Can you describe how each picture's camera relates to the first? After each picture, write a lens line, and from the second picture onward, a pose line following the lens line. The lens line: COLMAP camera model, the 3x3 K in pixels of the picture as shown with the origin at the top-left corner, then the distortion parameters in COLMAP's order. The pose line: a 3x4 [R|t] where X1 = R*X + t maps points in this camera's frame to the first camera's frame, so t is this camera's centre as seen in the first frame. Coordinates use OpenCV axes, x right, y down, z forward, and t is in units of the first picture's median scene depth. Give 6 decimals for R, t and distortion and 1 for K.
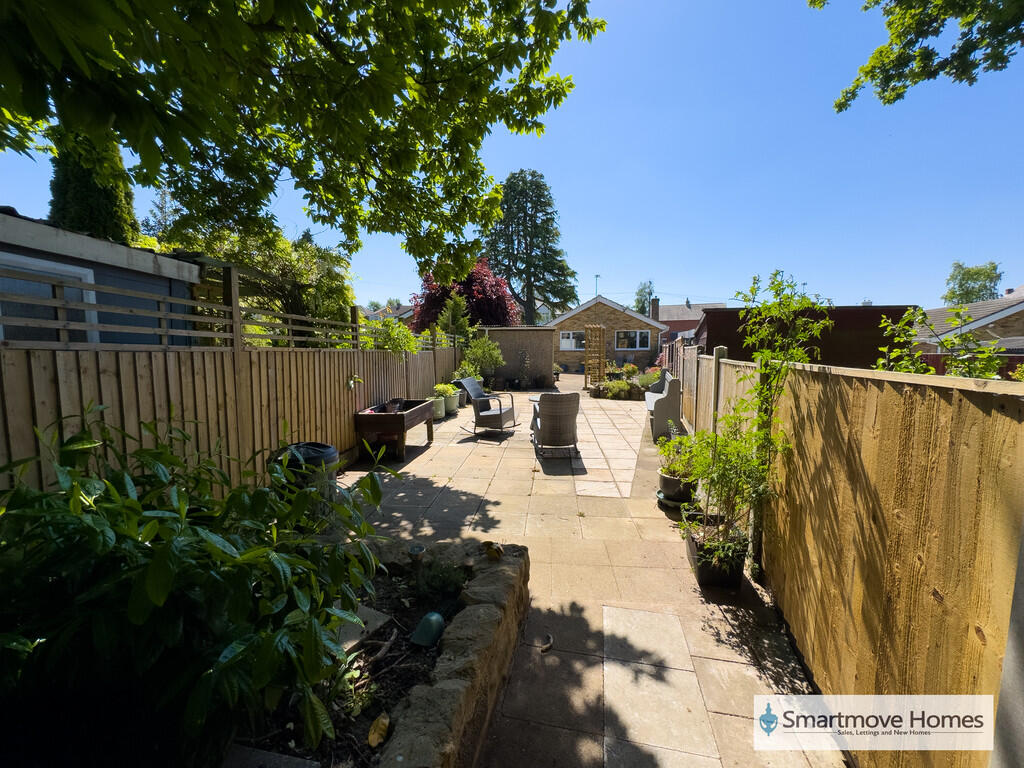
lens RADIAL K [[405.8, 0, 511.8], [0, 405.8, 380.2], [0, 0, 1]] dist [0.000026, -0.000001]
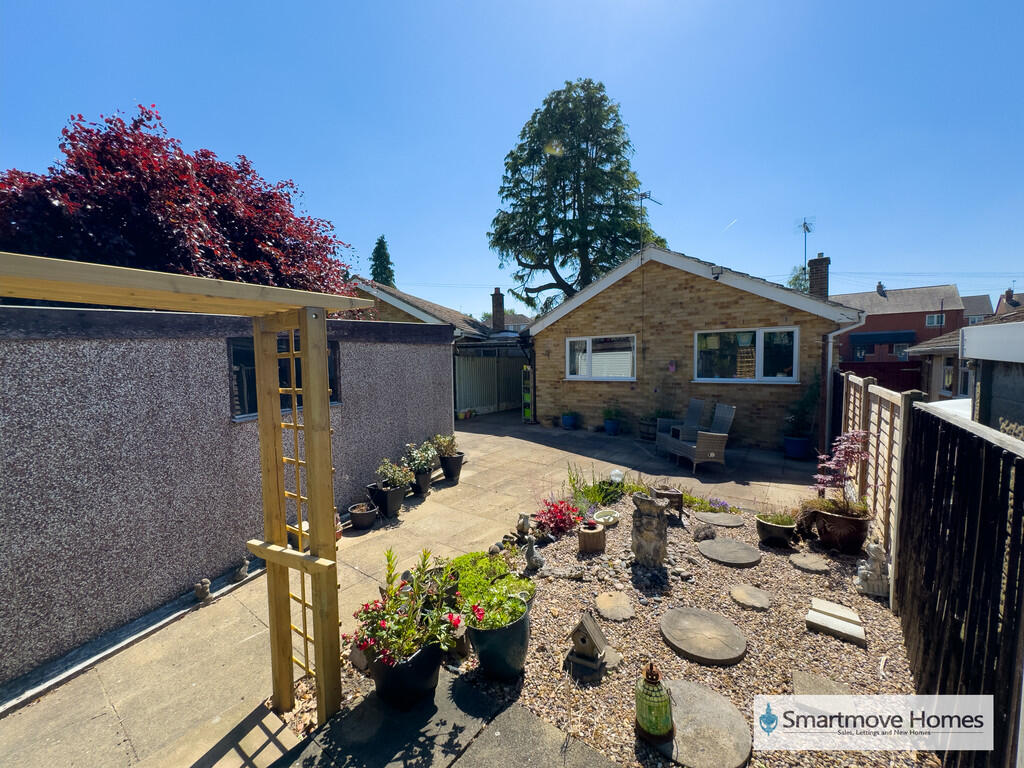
lens RADIAL K [[405.8, 0, 512.0], [0, 405.8, 385.4], [0, 0, 1]] dist [0.000026, -0.000001]
pose [[0.952543, 0.011397, -0.304190, 0.201421], [-0.015247, 0.999831, -0.010284, -0.061334], [0.304022, 0.014434, 0.952556, 0.555369]]
